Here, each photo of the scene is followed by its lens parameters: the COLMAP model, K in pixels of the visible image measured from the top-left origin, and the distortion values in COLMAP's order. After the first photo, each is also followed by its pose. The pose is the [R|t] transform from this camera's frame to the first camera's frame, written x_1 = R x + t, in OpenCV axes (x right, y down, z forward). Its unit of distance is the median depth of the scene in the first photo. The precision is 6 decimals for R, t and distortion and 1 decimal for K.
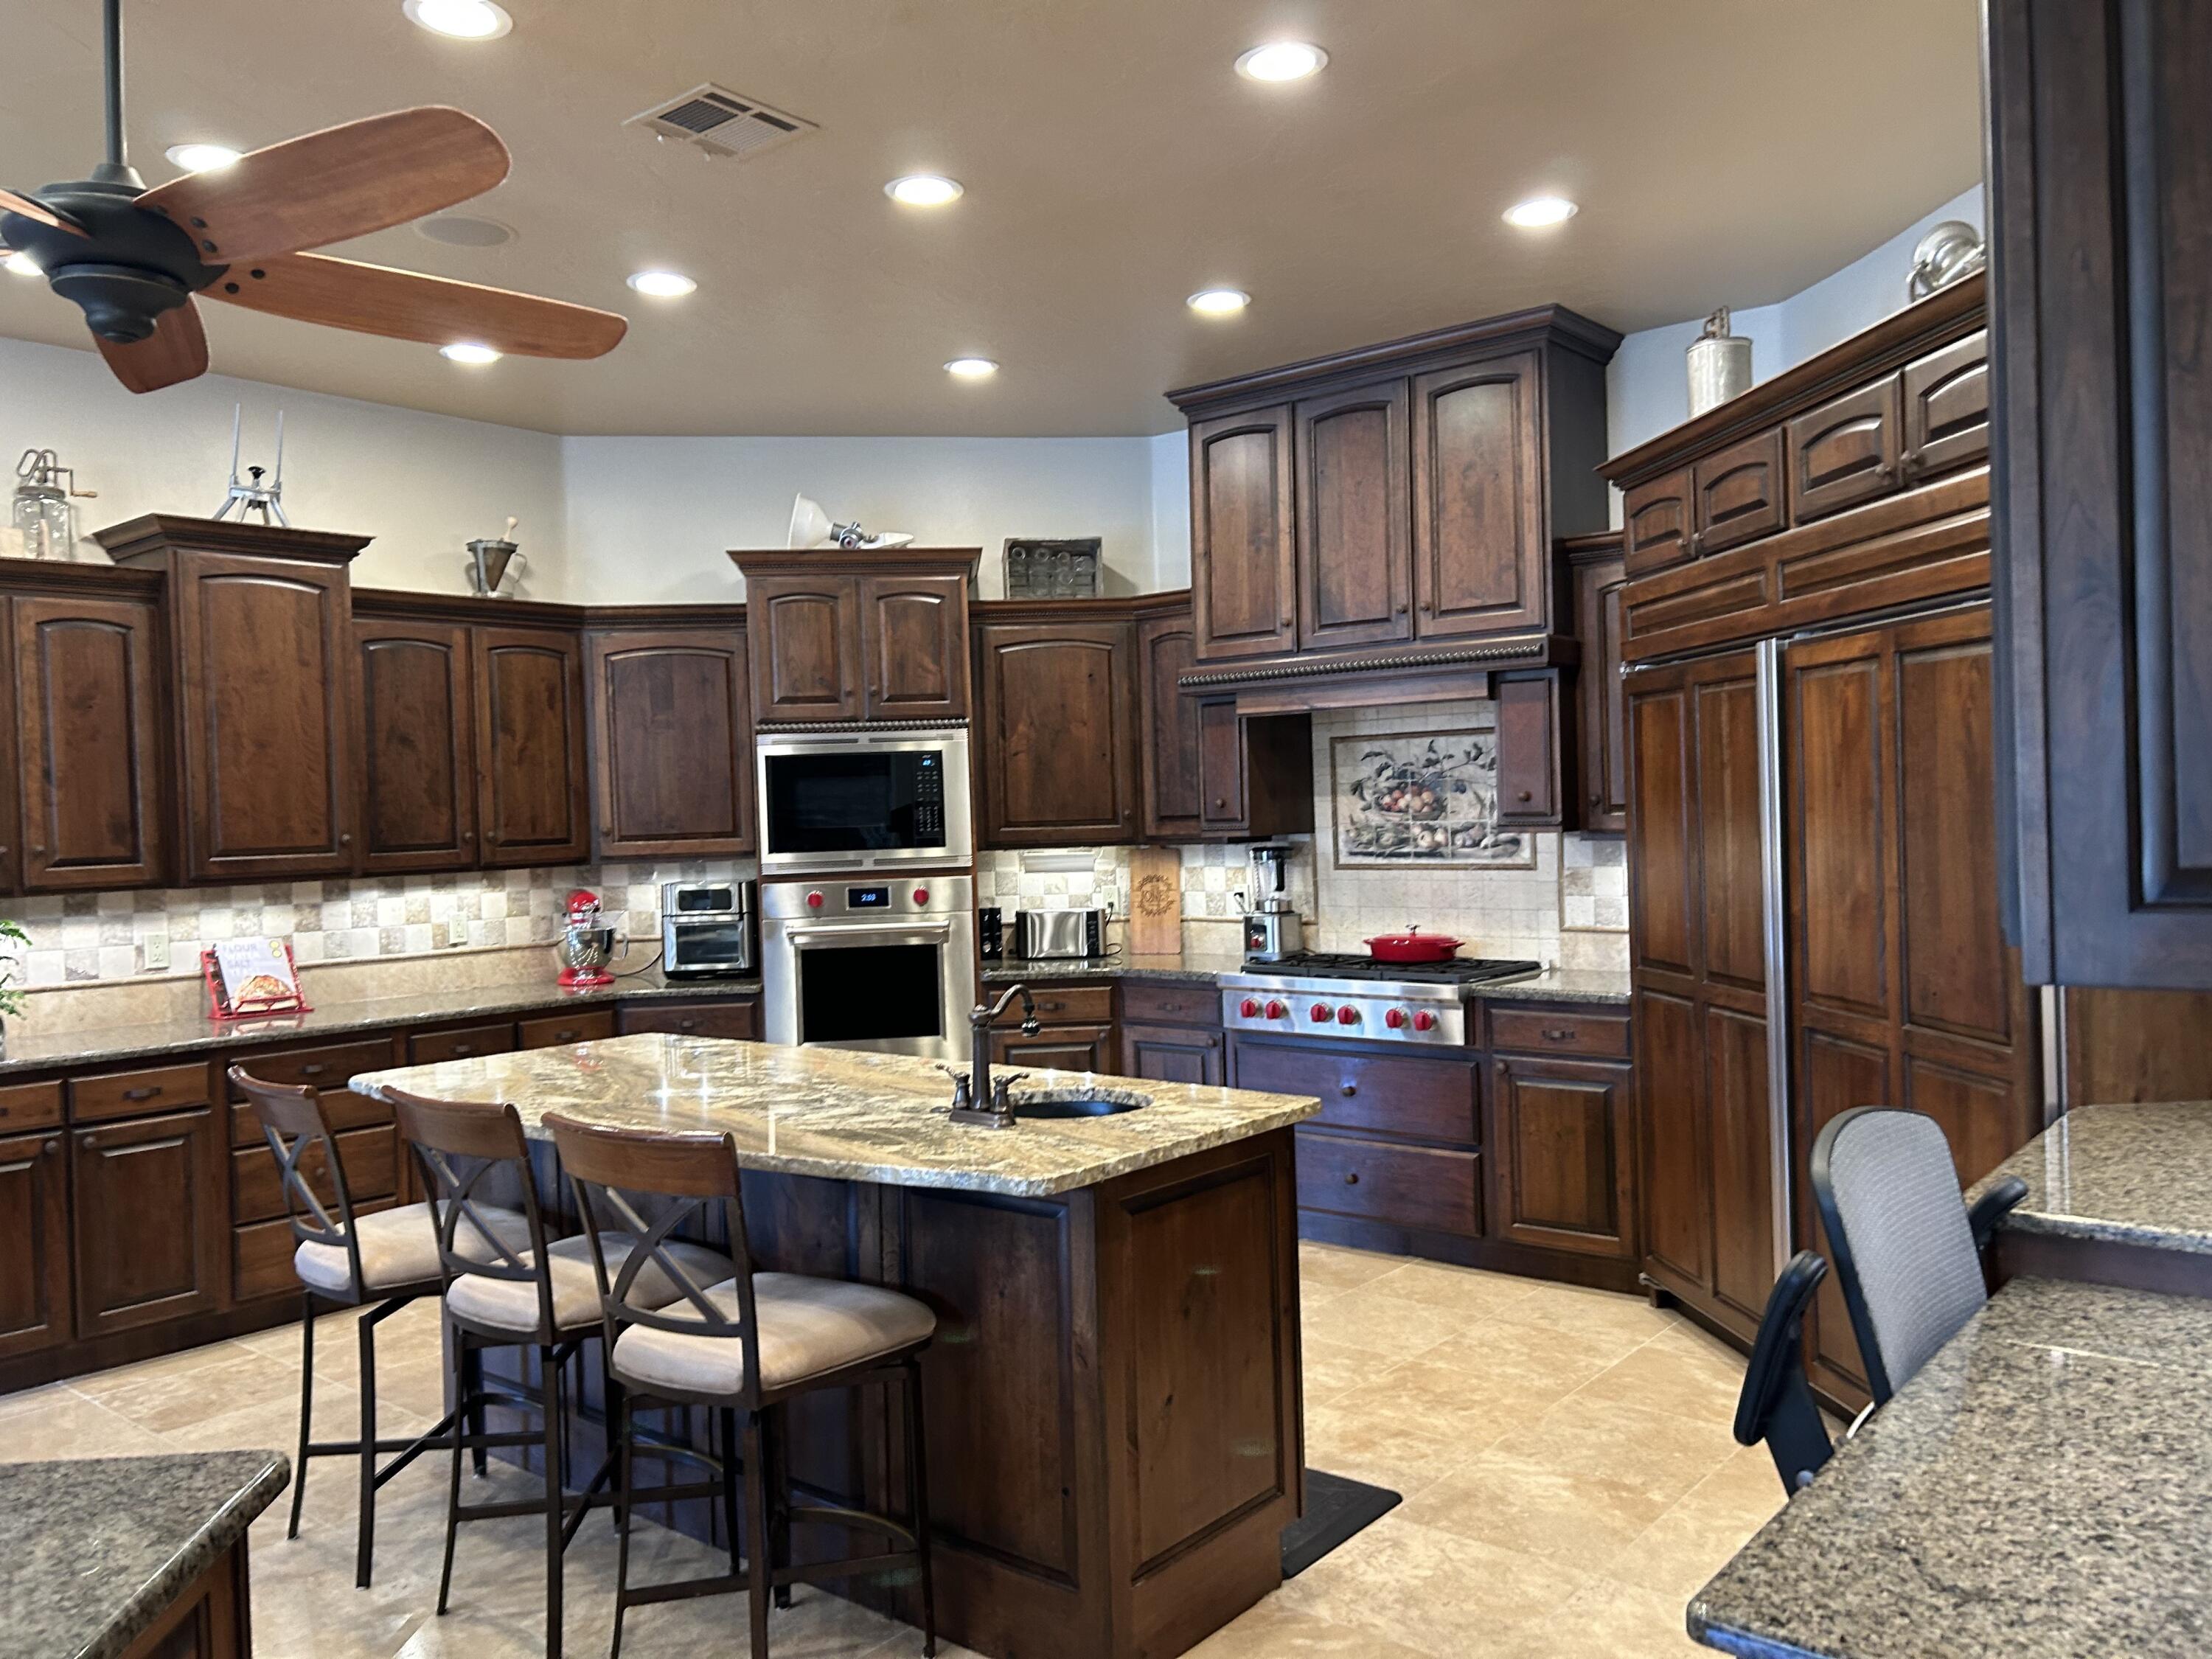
lens RADIAL K [[1666.6, 0, 1099.8], [0, 1666.6, 808.6], [0, 0, 1]] dist [0.068968, -0.123206]
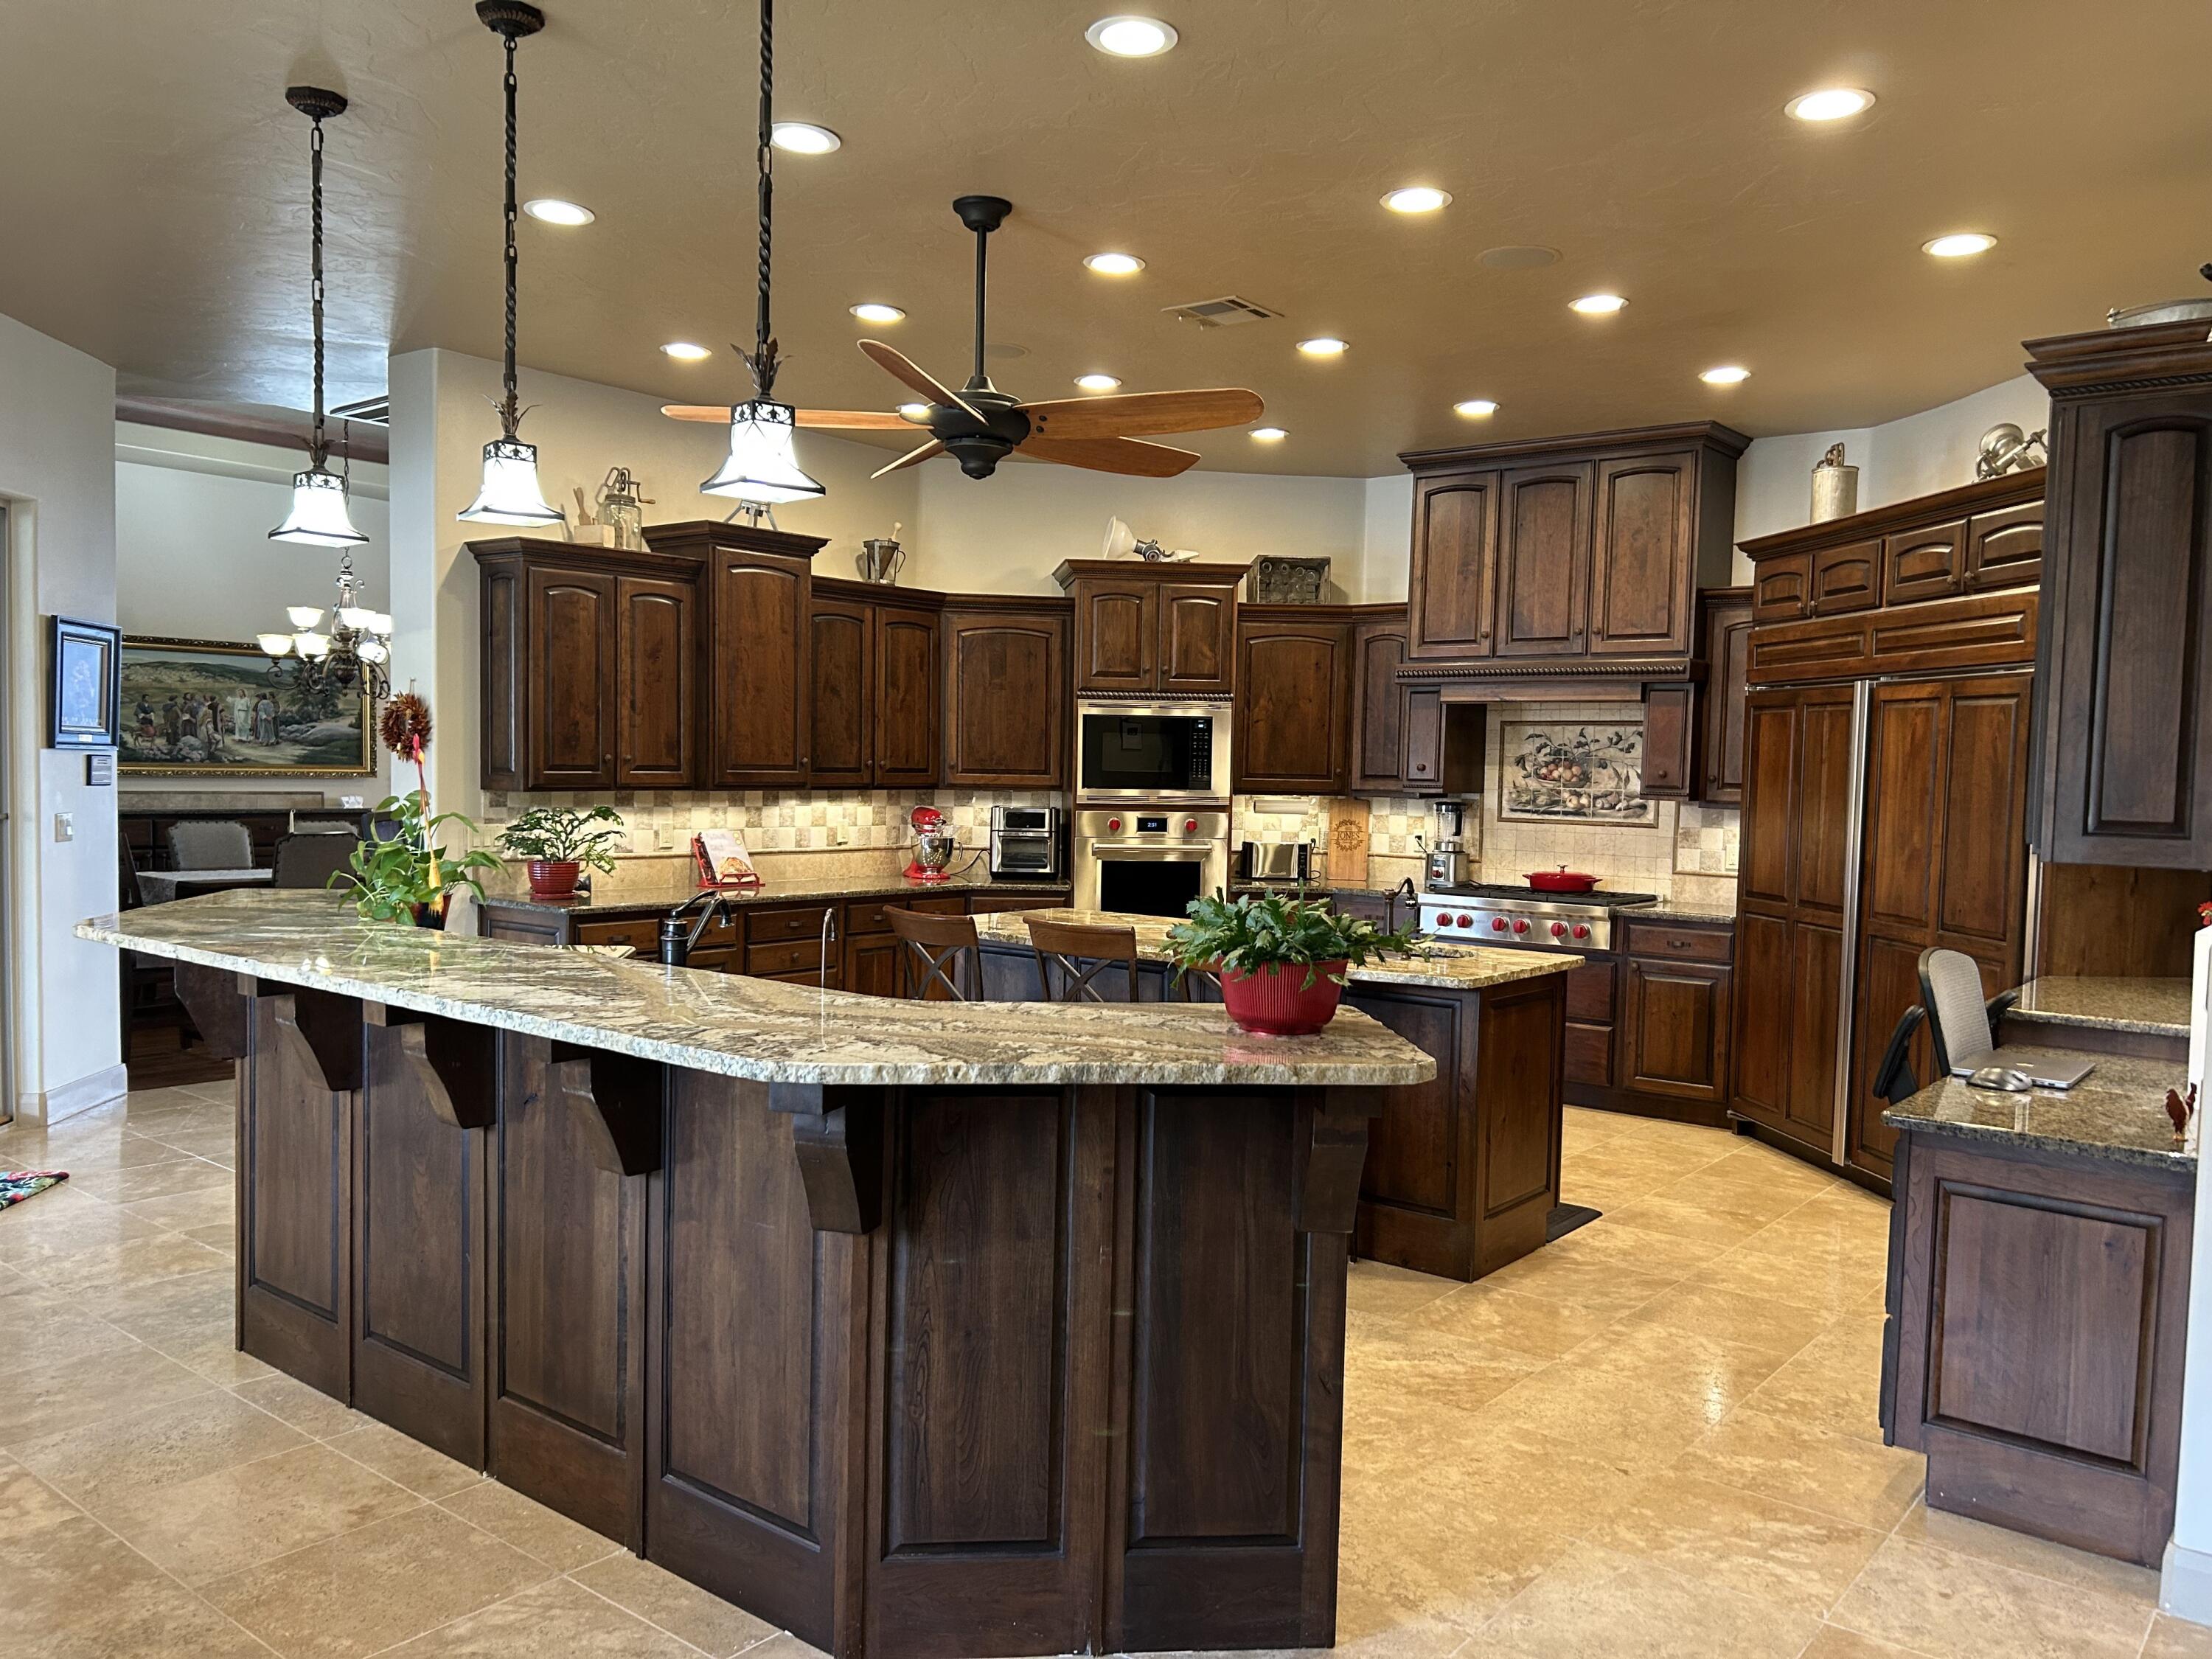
lens RADIAL K [[1677.3, 0, 1107.5], [0, 1677.3, 845.5], [0, 0, 1]] dist [0.040680, -0.095860]
pose [[0.998473, 0.050466, 0.022487, -0.223576], [-0.051548, 0.997397, 0.050423, 0.004841], [-0.019884, -0.051506, 0.998475, -0.368785]]
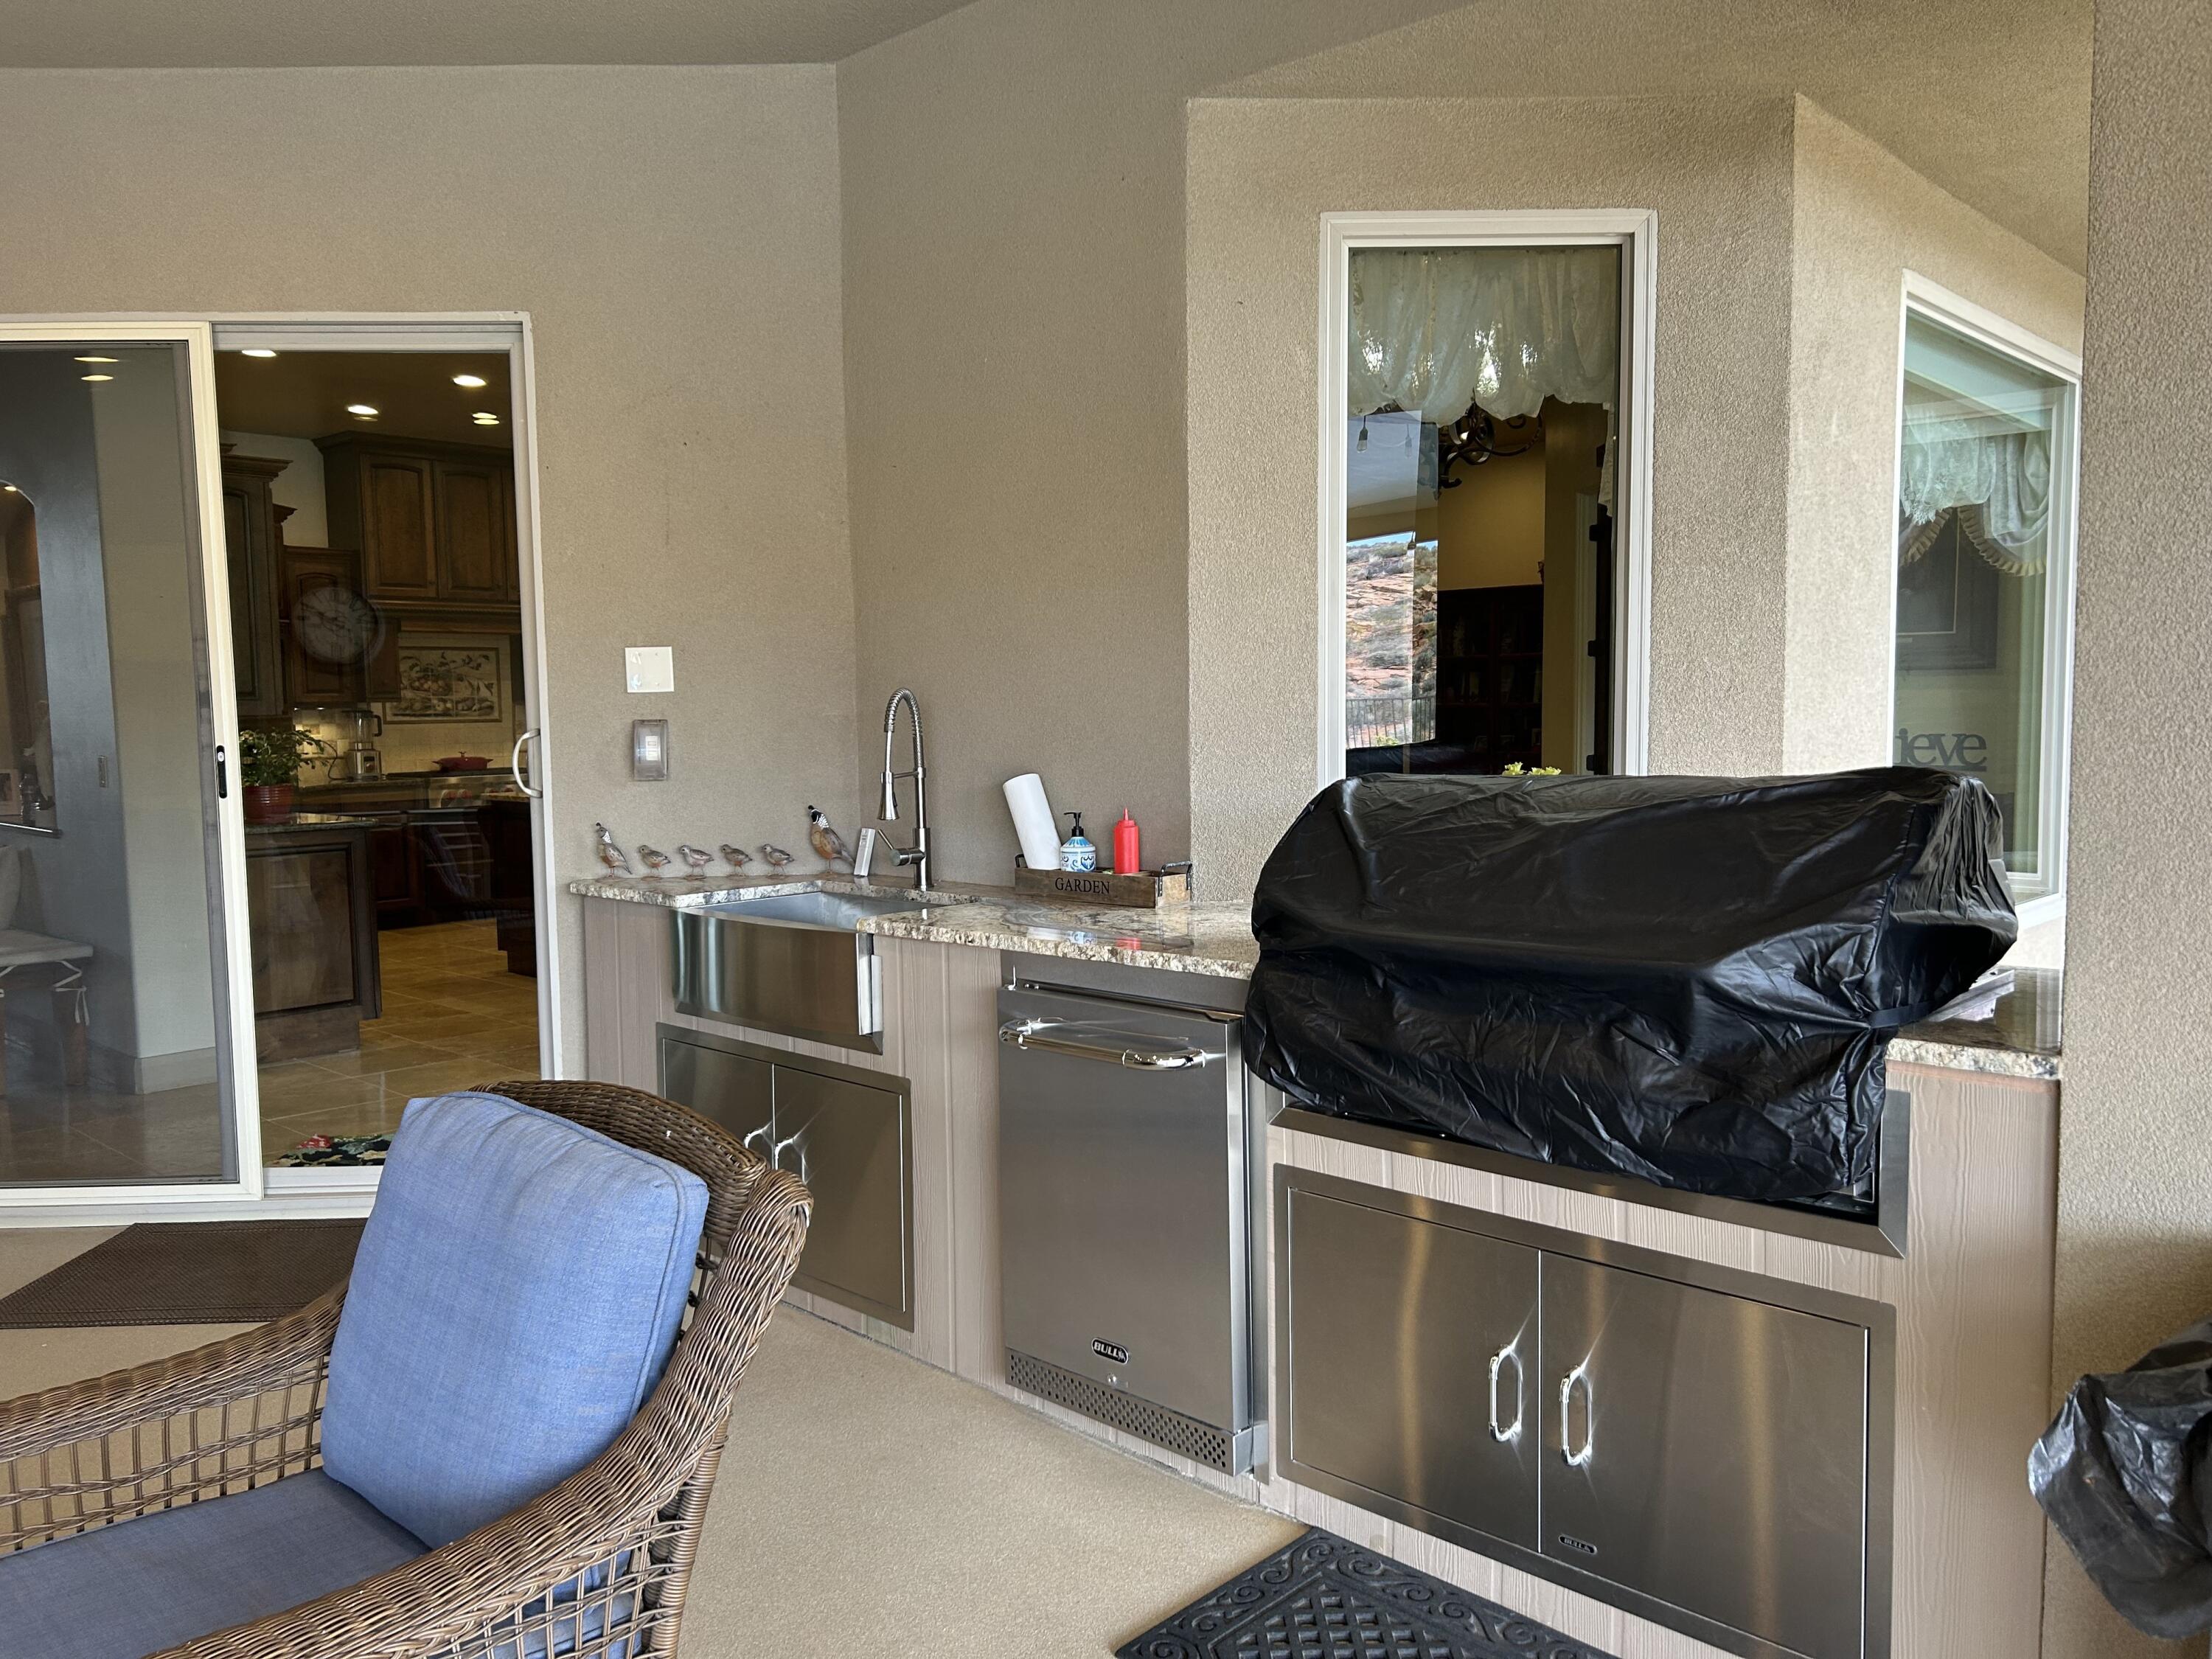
lens RADIAL K [[1677.3, 0, 1107.5], [0, 1677.3, 845.5], [0, 0, 1]] dist [0.040680, -0.095860]
pose [[0.065383, -0.055779, 0.996300, -1.735393], [0.009996, 0.998423, 0.055242, 0.082267], [-0.997810, 0.006347, 0.065837, 0.168134]]
